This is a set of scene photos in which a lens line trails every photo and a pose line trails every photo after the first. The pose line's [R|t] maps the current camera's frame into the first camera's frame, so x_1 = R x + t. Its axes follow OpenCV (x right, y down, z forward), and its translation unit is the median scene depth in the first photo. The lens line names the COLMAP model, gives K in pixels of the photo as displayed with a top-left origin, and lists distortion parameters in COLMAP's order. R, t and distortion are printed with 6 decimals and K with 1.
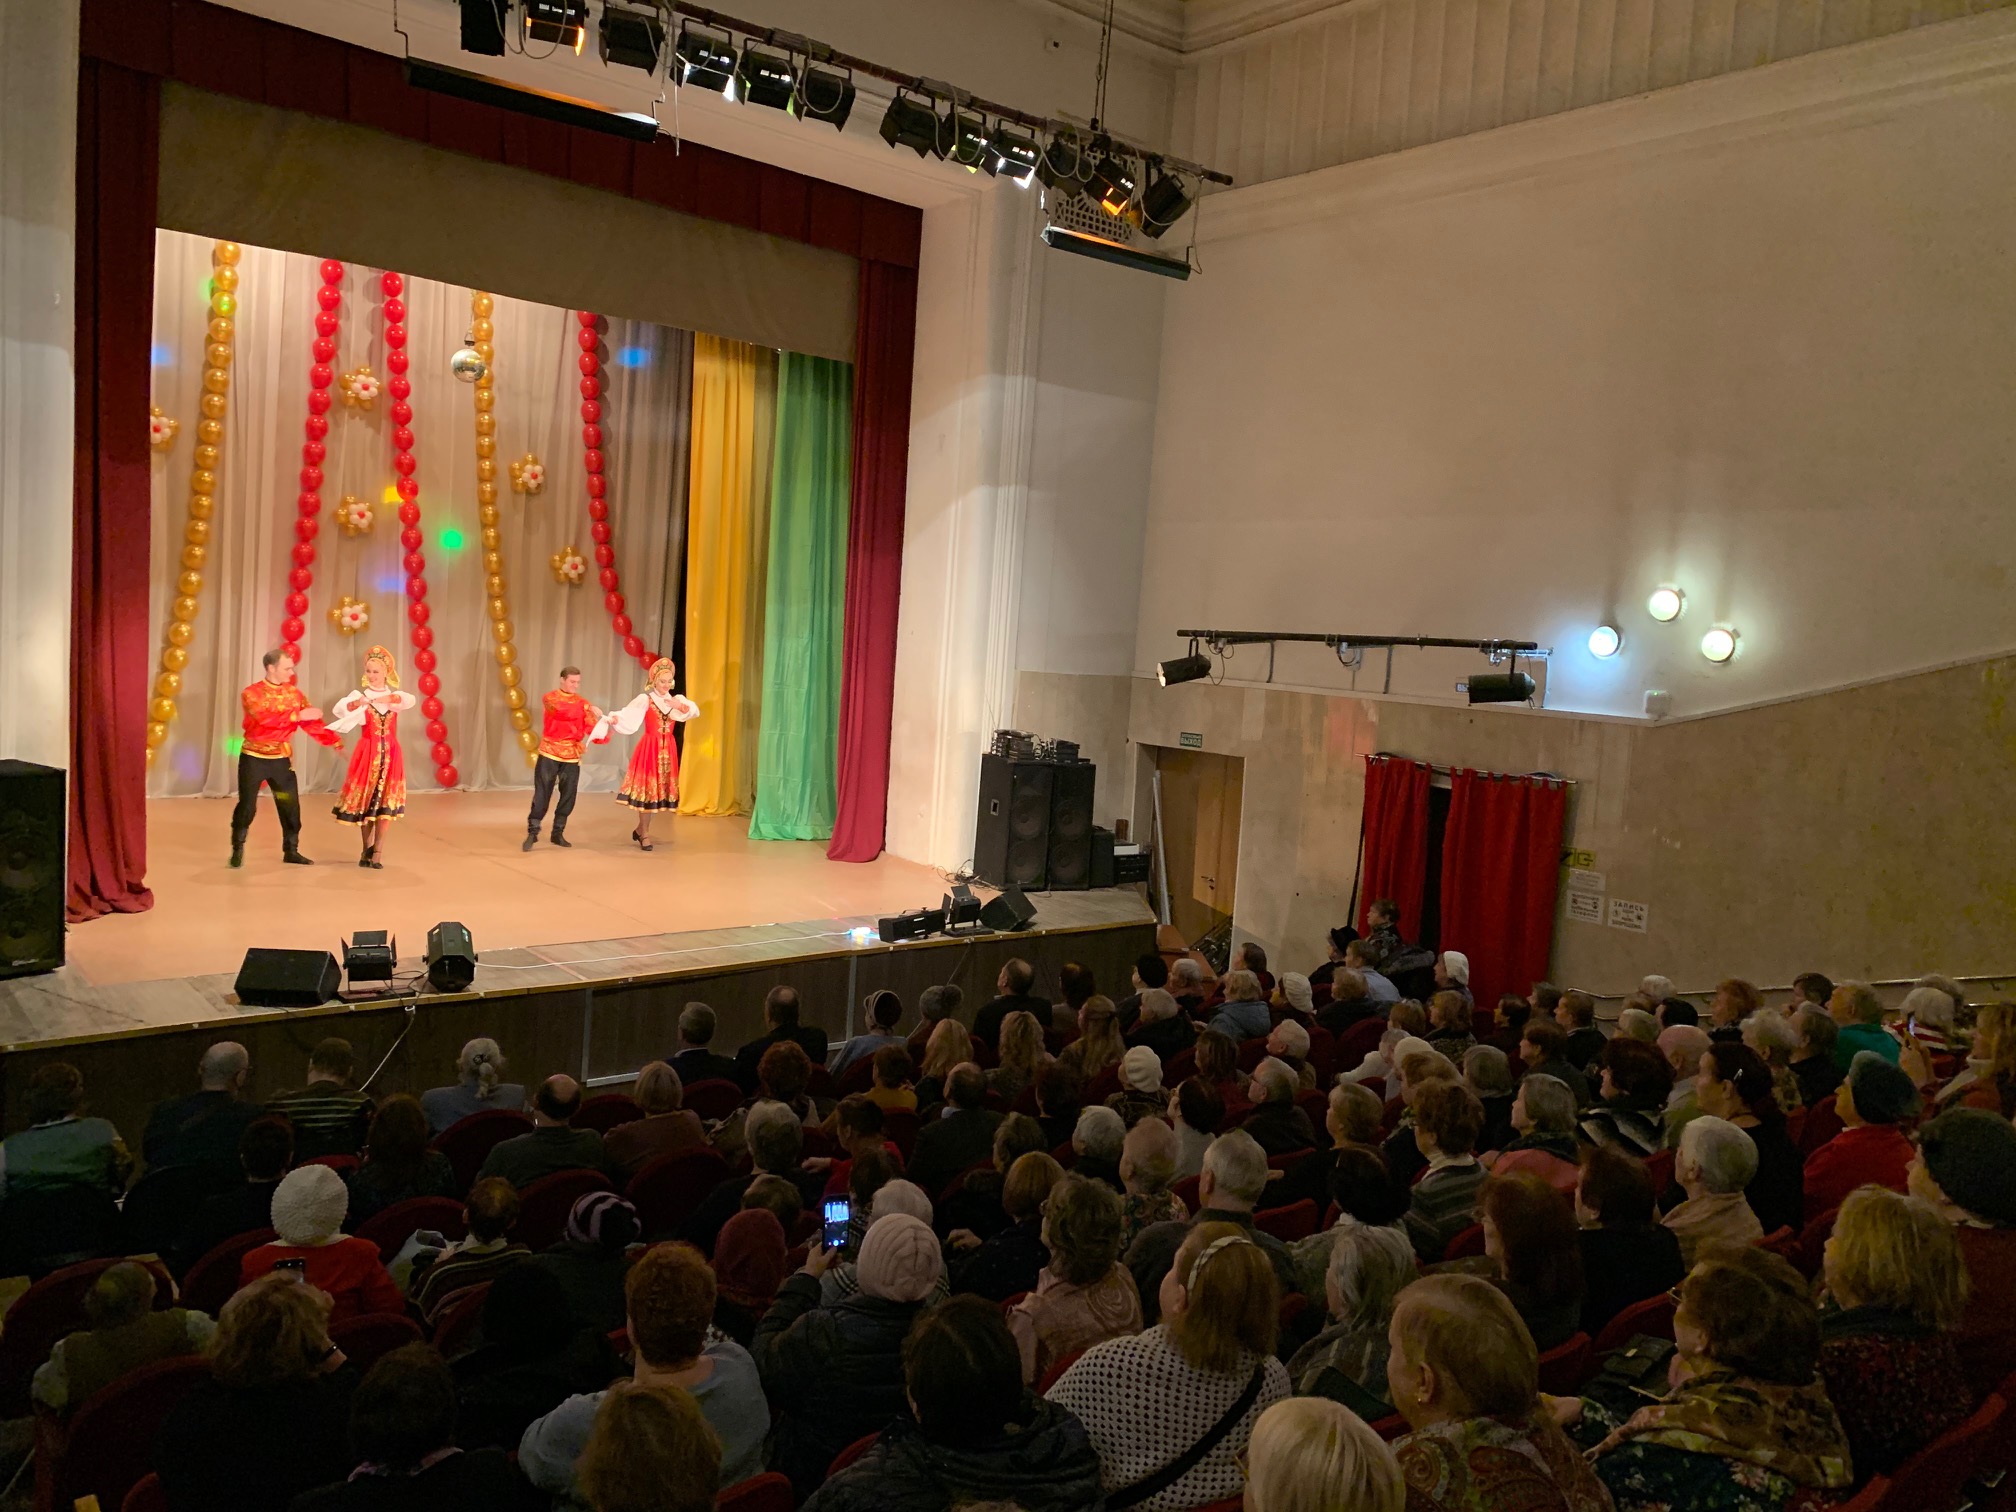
lens RADIAL K [[1509.5, 0, 1008.0], [0, 1509.5, 756.0], [0, 0, 1]] dist [0.005032, -0.001796]
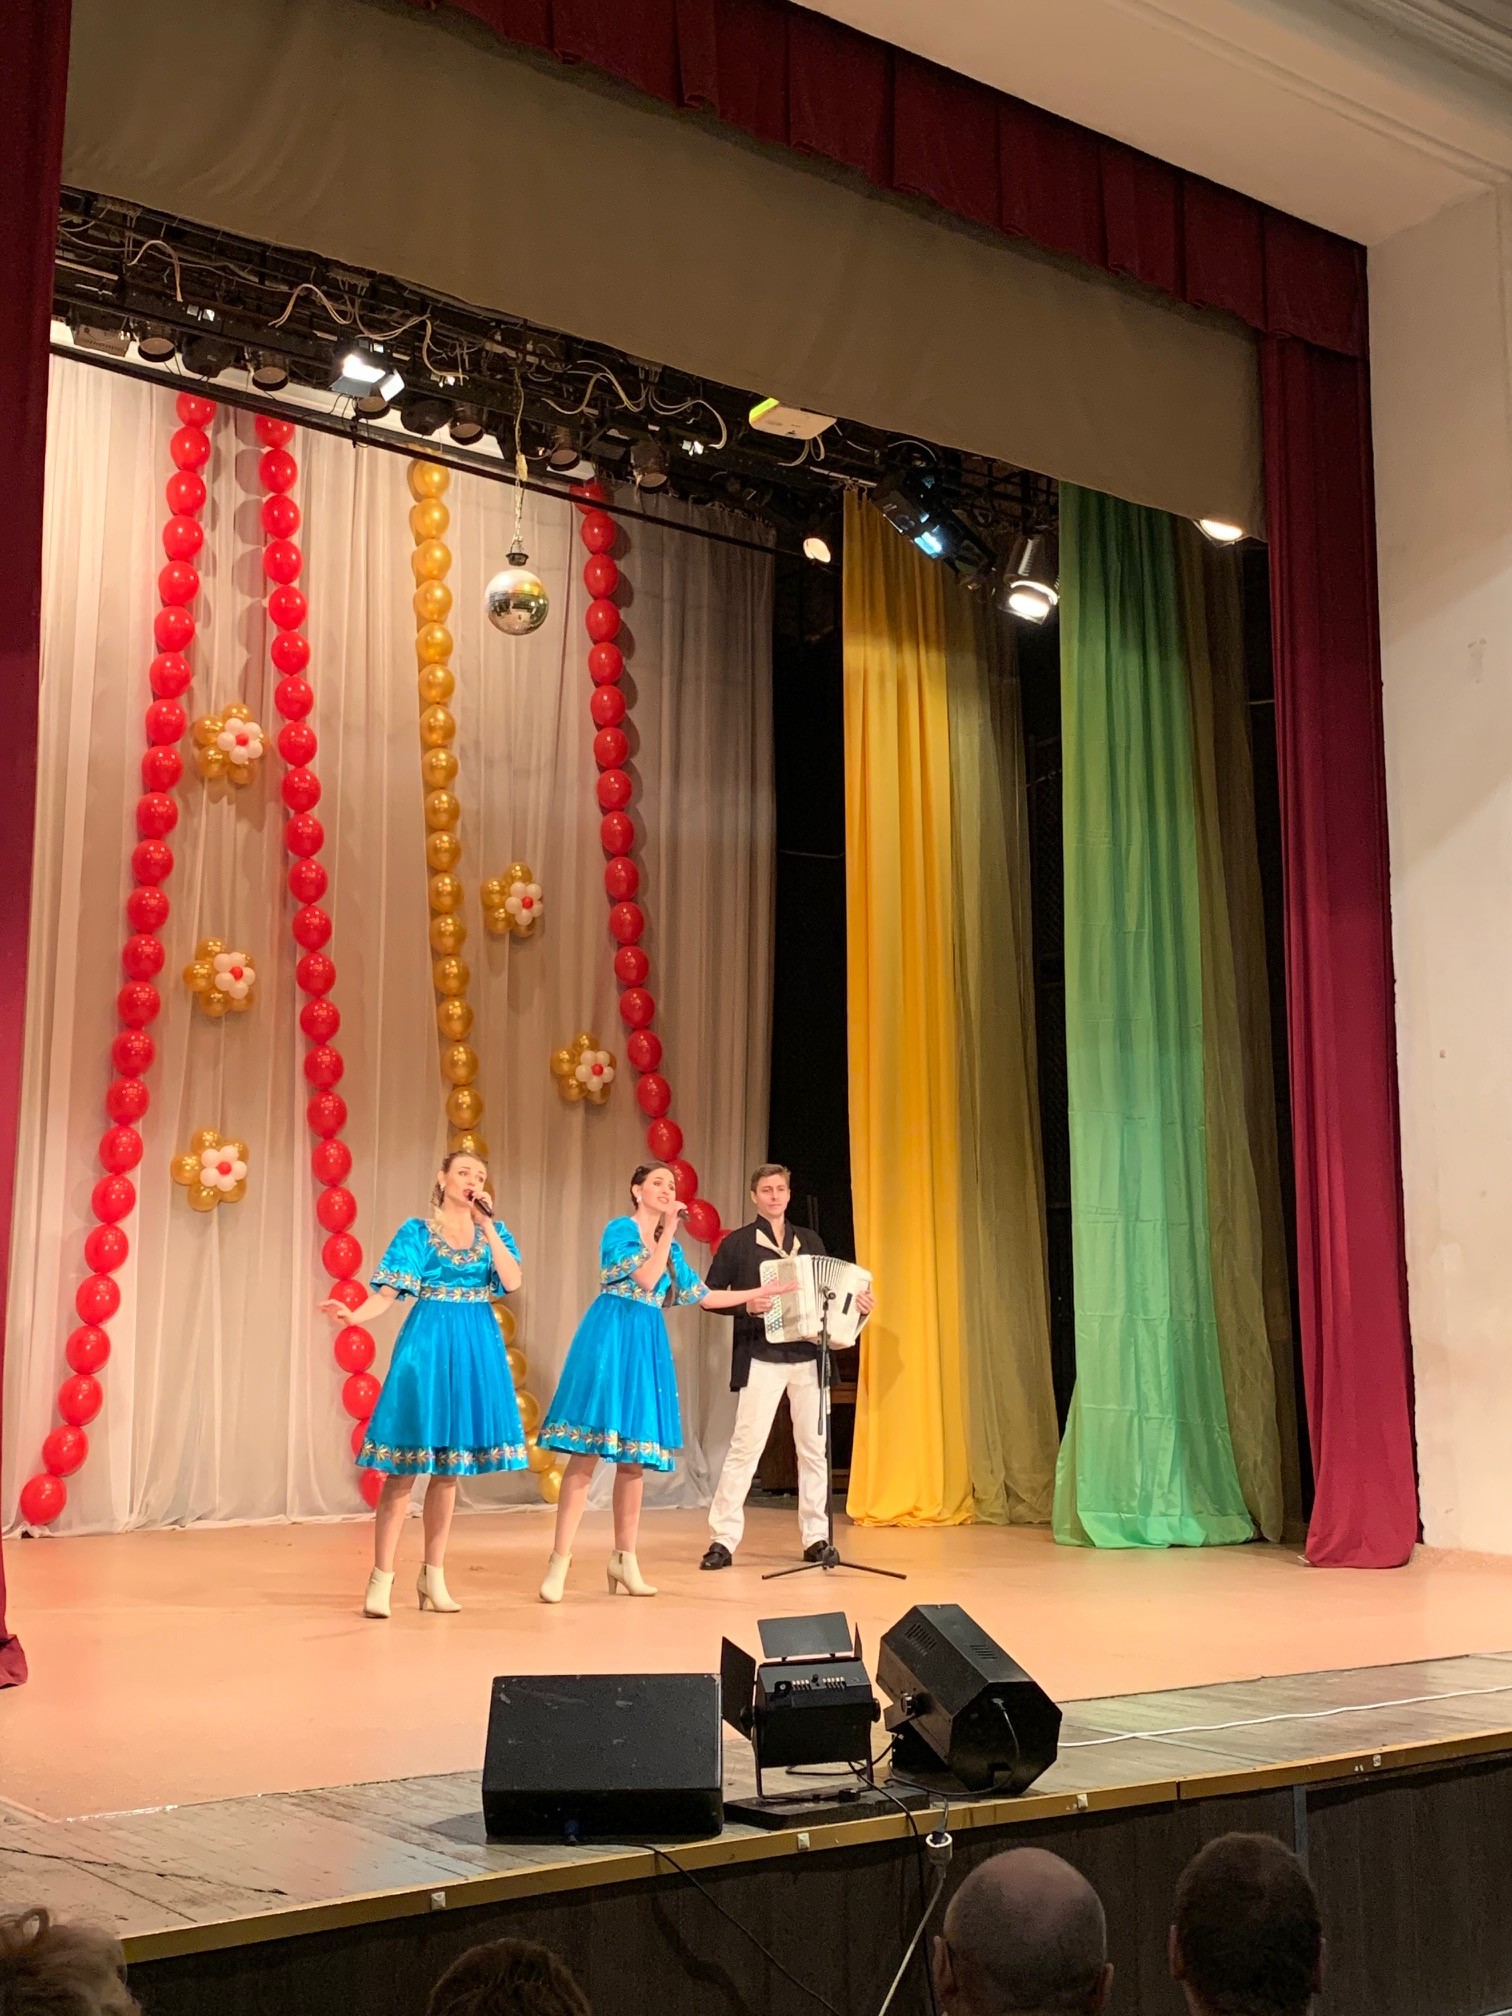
lens RADIAL K [[2357.5, 0, 756.0], [0, 2357.5, 1008.0], [0, 0, 1]] dist [0.229931, -0.784845]
pose [[0.994477, -0.080521, -0.067319, -0.189594], [0.063094, 0.971228, -0.229642, 0.052091], [0.083873, 0.224126, 0.970944, 0.210772]]
